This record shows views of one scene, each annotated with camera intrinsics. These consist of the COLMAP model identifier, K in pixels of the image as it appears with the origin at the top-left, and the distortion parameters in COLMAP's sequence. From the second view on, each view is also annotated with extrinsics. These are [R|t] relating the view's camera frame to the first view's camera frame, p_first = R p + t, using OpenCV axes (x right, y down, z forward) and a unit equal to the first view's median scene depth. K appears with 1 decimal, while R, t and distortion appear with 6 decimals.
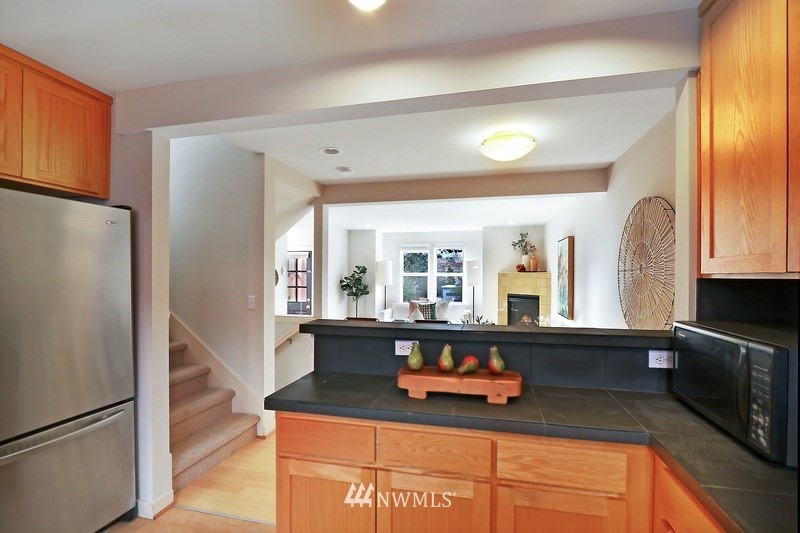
lens RADIAL K [[367.4, 0, 400.7], [0, 367.4, 272.1], [0, 0, 1]] dist [-0.000011, 0.000475]
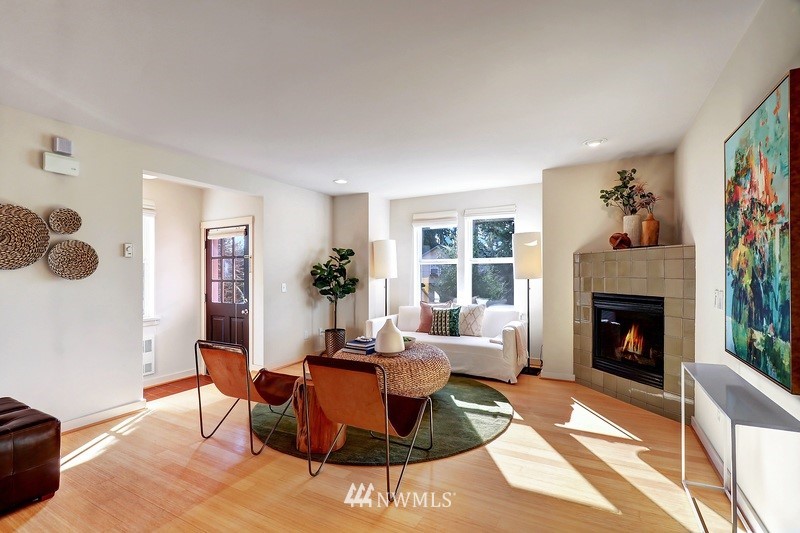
lens RADIAL K [[367.4, 0, 399.2], [0, 367.4, 268.6], [0, 0, 1]] dist [-0.000011, 0.000475]
pose [[0.966267, -0.013412, -0.257192, 0.152933], [0.012198, 0.999906, -0.006316, 0.024129], [0.257252, 0.002966, 0.966340, 0.410683]]
